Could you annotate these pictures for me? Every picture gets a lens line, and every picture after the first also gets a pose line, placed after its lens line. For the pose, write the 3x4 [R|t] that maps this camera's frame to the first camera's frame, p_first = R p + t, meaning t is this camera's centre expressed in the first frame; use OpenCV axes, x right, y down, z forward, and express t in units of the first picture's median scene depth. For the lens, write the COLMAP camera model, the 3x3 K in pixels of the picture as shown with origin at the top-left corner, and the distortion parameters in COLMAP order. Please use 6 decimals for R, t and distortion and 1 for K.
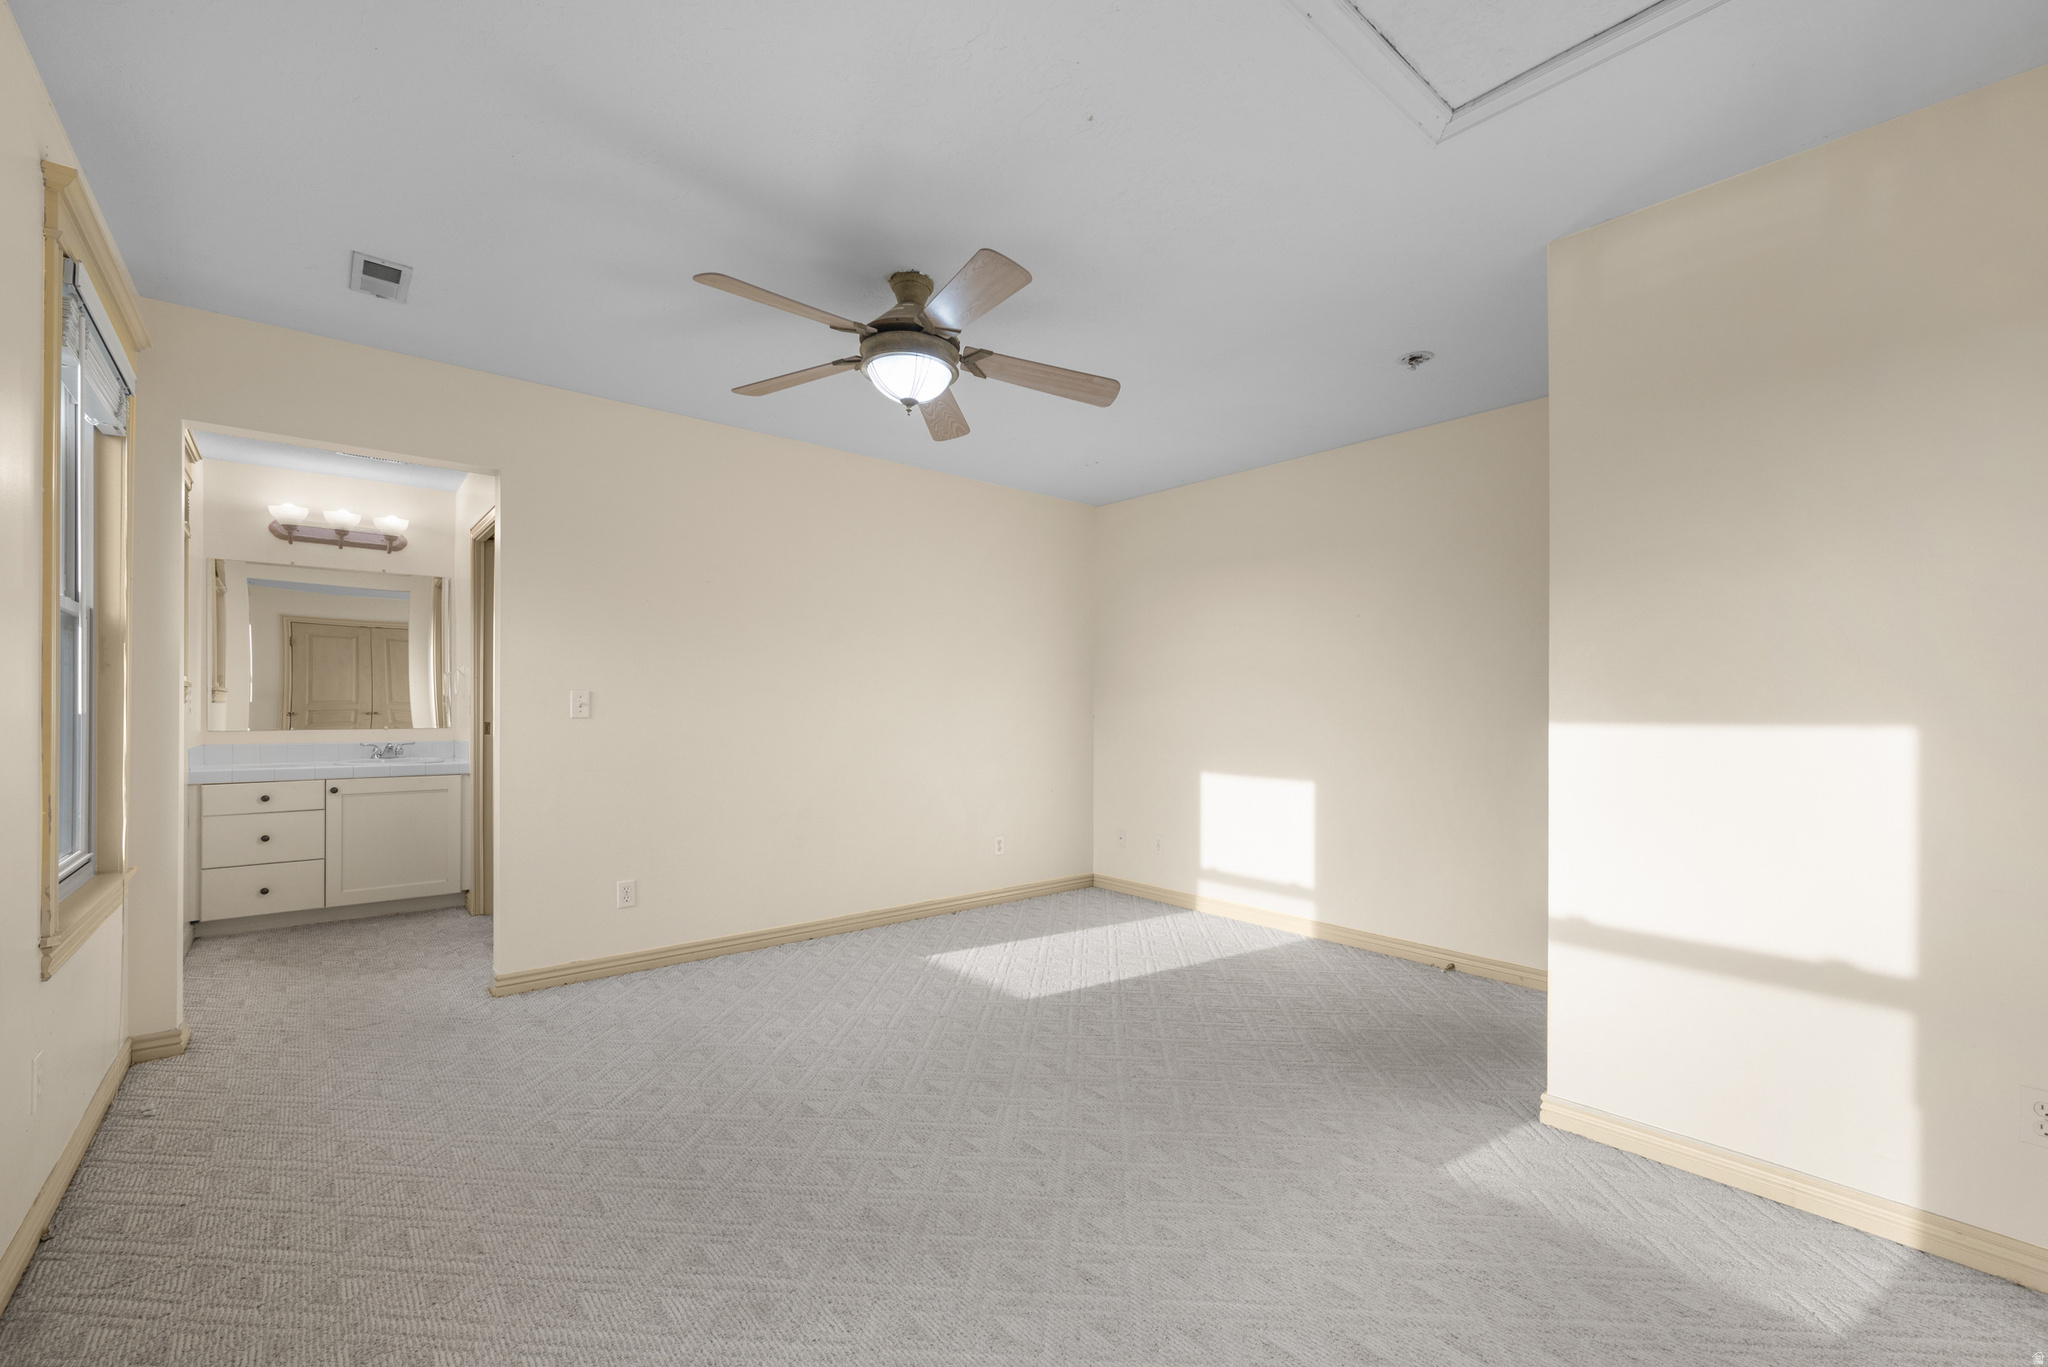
lens RADIAL K [[842.4, 0, 1028.8], [0, 842.4, 711.4], [0, 0, 1]] dist [0.001664, 0.000193]
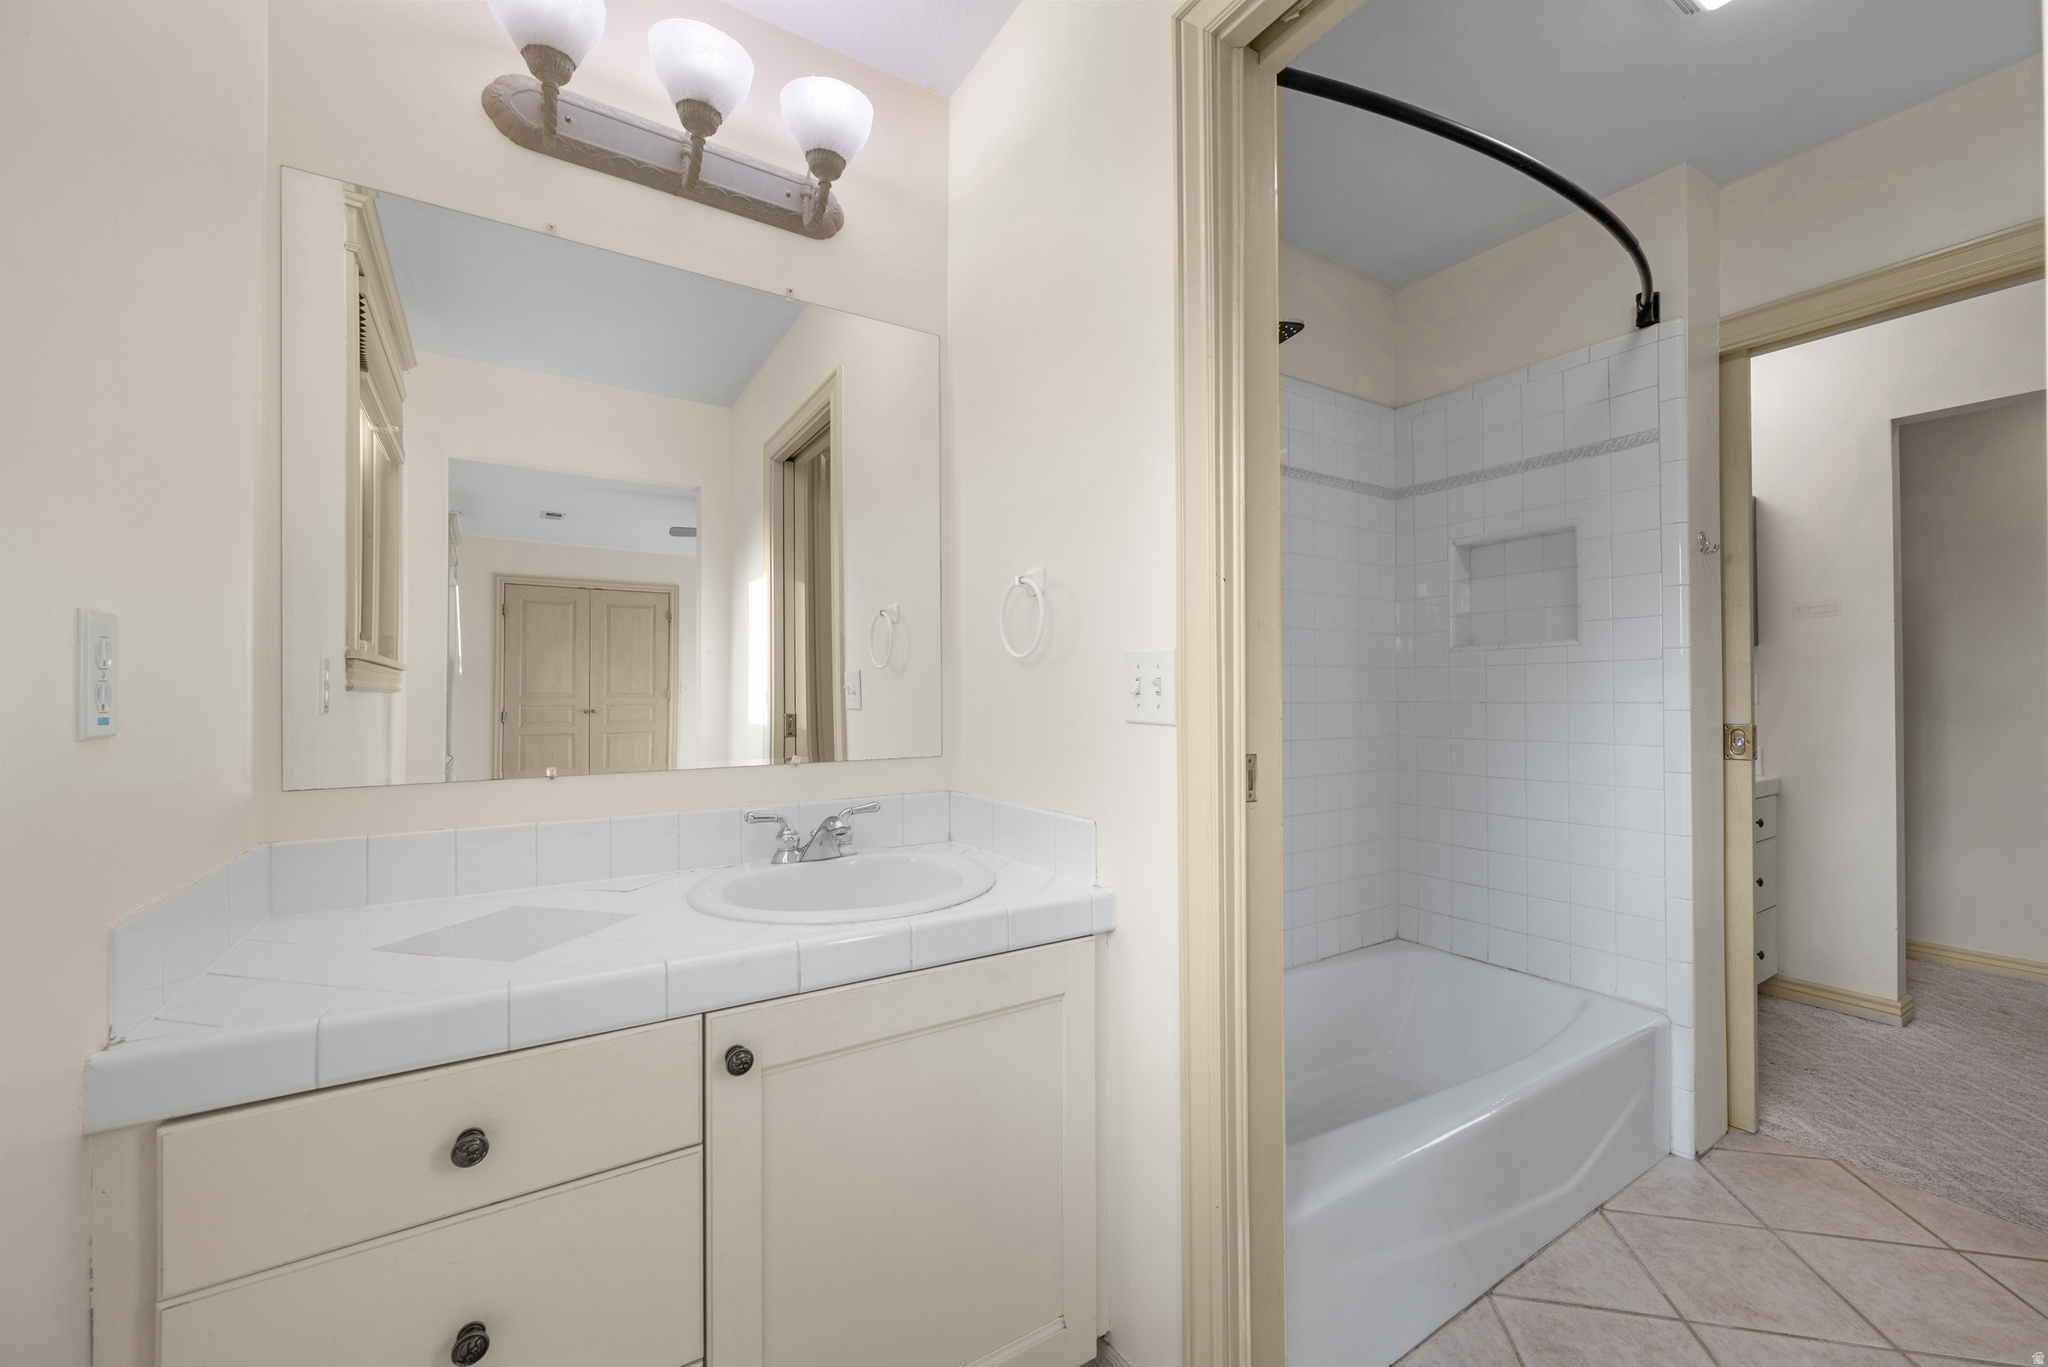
lens RADIAL K [[816.6, 0, 1024.0], [0, 816.6, 683.5], [0, 0, 1]] dist [-0.001328, -0.000113]
pose [[0.990222, -0.012913, -0.138903, -0.714370], [0.010090, 0.999728, -0.021009, -0.002870], [0.139137, 0.019402, 0.990083, 0.788972]]
